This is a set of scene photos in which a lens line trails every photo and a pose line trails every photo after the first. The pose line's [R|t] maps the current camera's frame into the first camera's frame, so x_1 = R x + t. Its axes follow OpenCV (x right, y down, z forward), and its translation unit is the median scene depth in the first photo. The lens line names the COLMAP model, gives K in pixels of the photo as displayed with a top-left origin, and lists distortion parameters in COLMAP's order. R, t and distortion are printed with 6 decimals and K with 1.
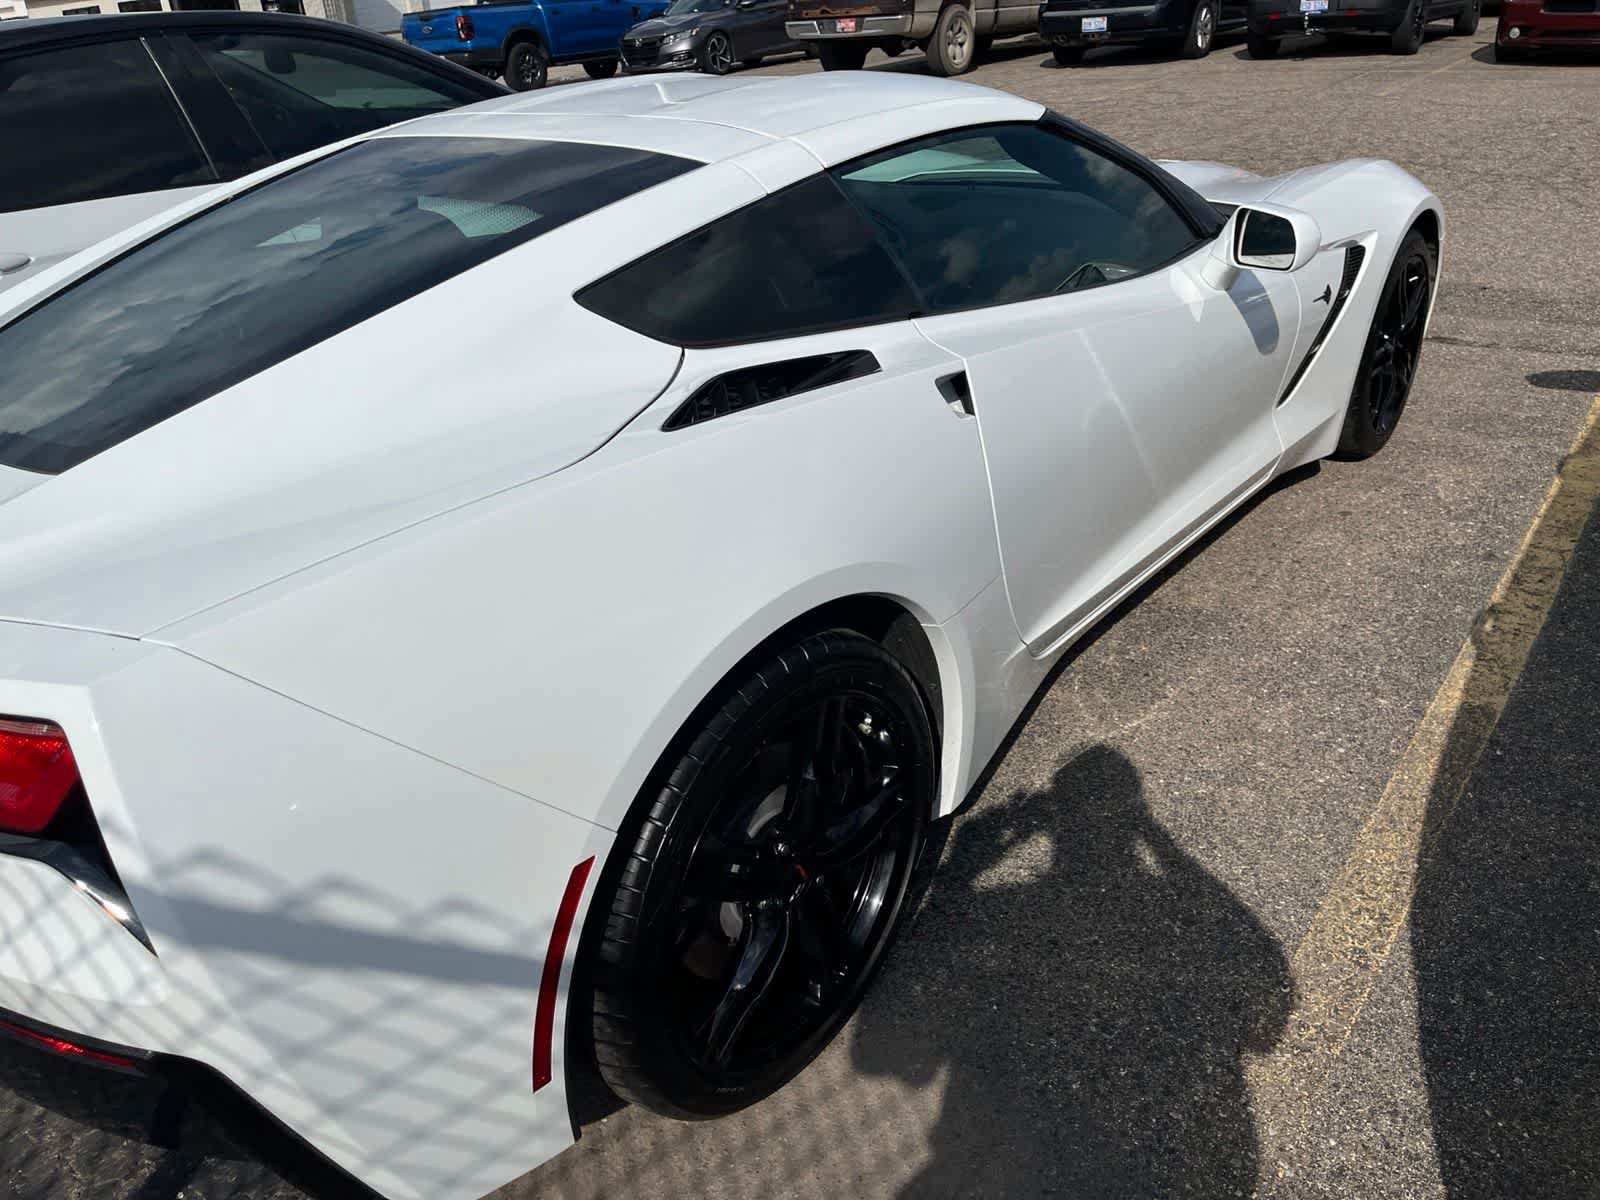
lens RADIAL K [[1197.4, 0, 827.5], [0, 1197.4, 601.6], [0, 0, 1]] dist [0.078363, -0.108426]
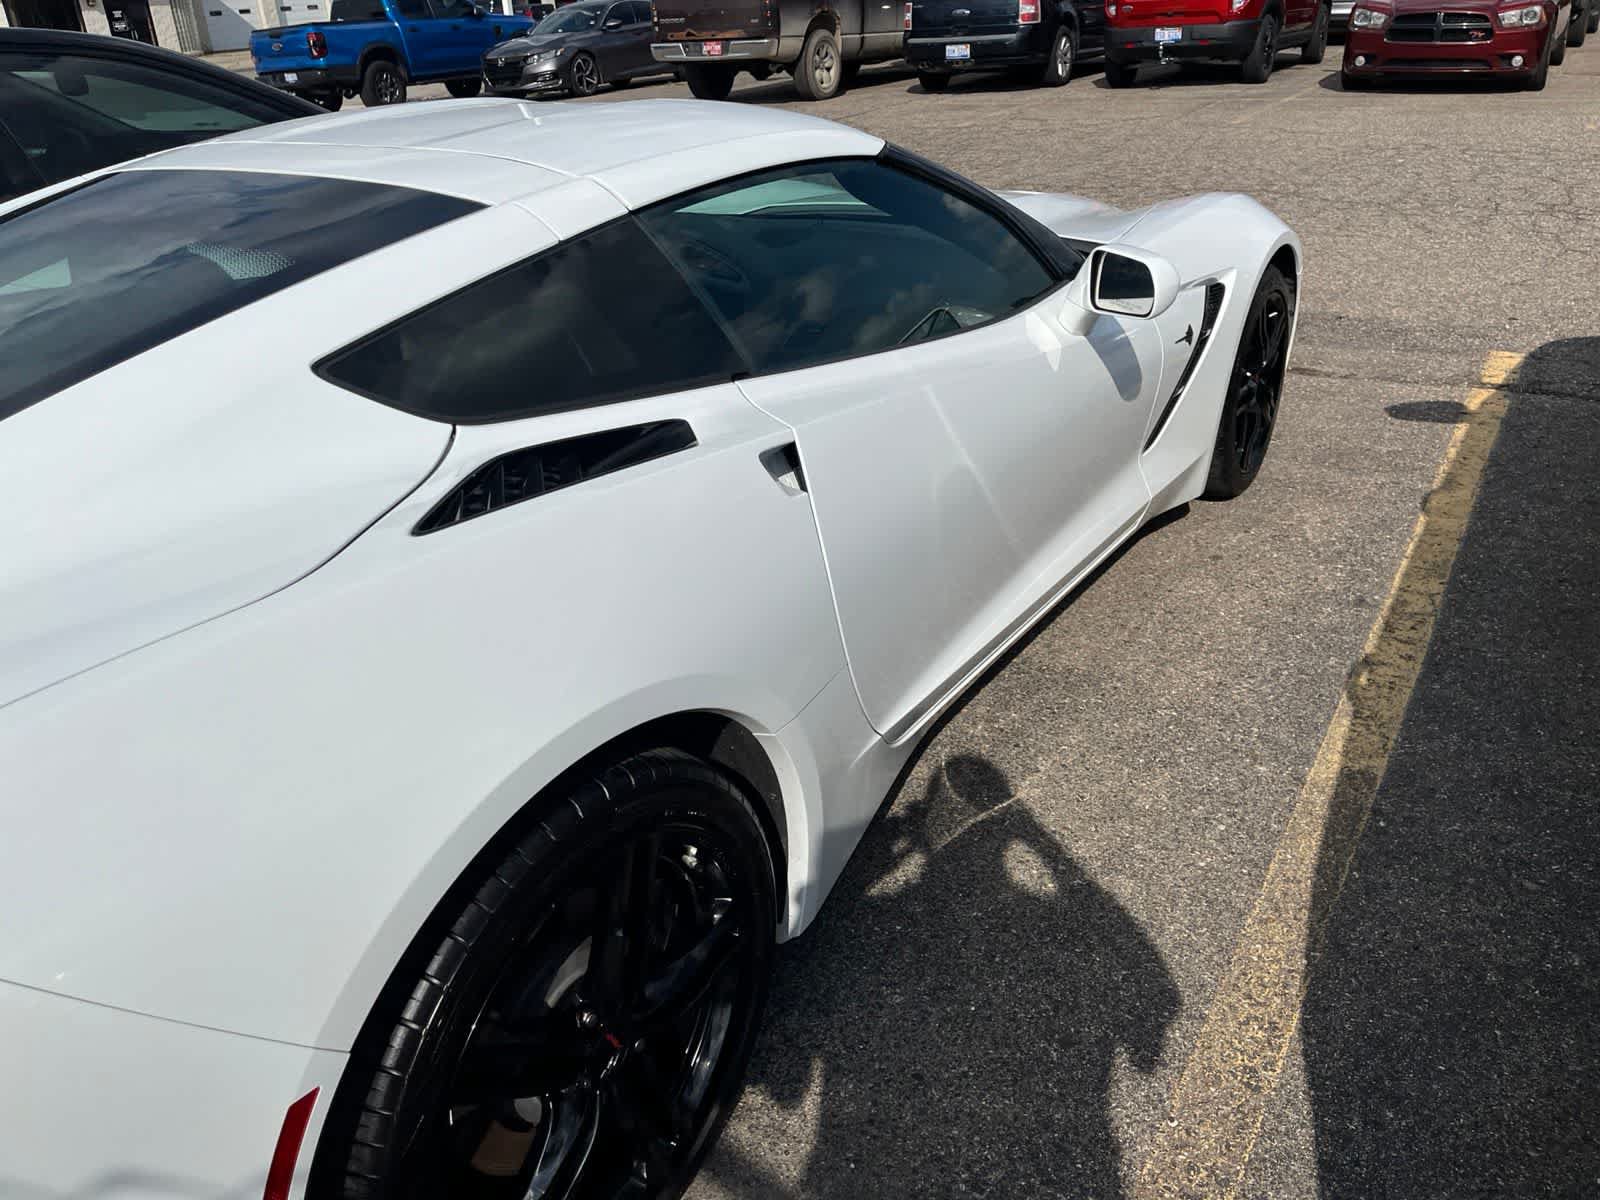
lens RADIAL K [[1197.4, 0, 827.5], [0, 1197.4, 601.6], [0, 0, 1]] dist [0.078363, -0.108426]
pose [[0.995286, -0.028590, 0.092678, 0.047589], [0.030051, 0.999445, -0.014407, -0.055467], [-0.092215, 0.017125, 0.995592, 0.113869]]
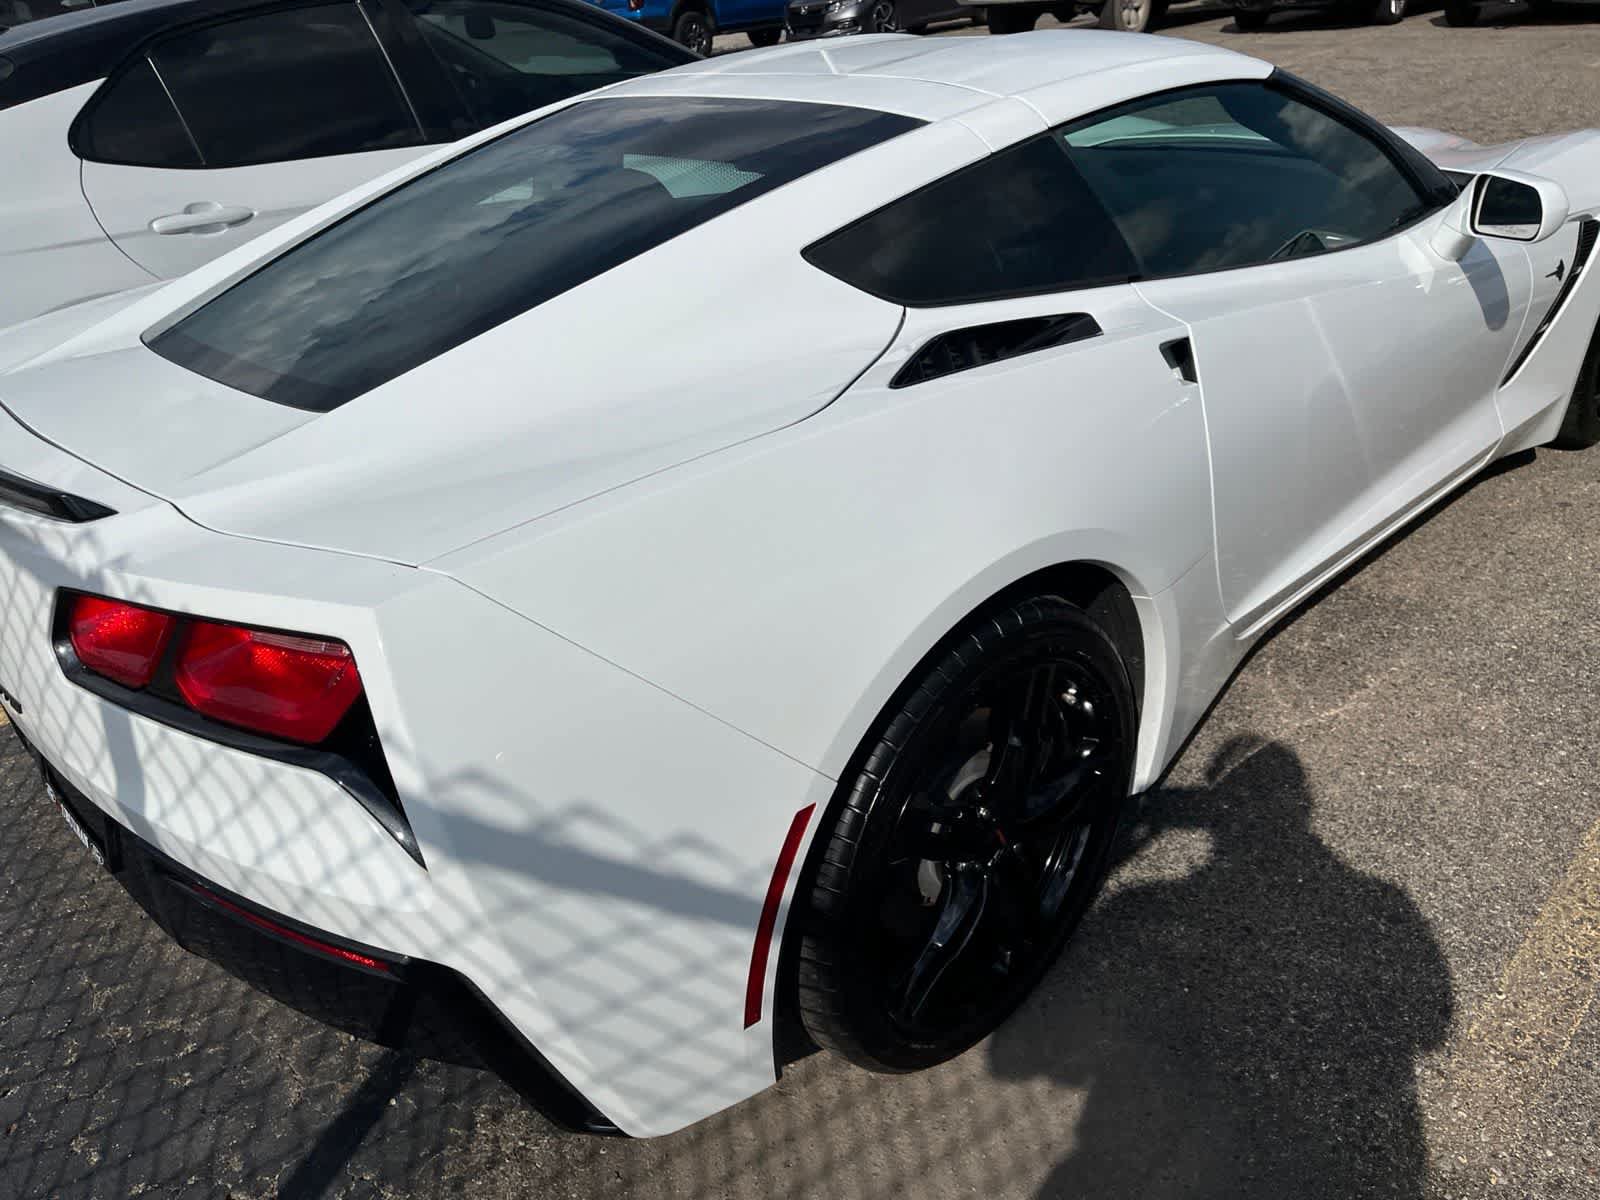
lens RADIAL K [[1197.4, 0, 827.5], [0, 1197.4, 601.6], [0, 0, 1]] dist [0.078363, -0.108426]
pose [[0.992762, 0.049099, -0.109603, -0.054006], [-0.046735, 0.998618, 0.024034, 0.010639], [0.110632, -0.018738, 0.993685, -0.001784]]
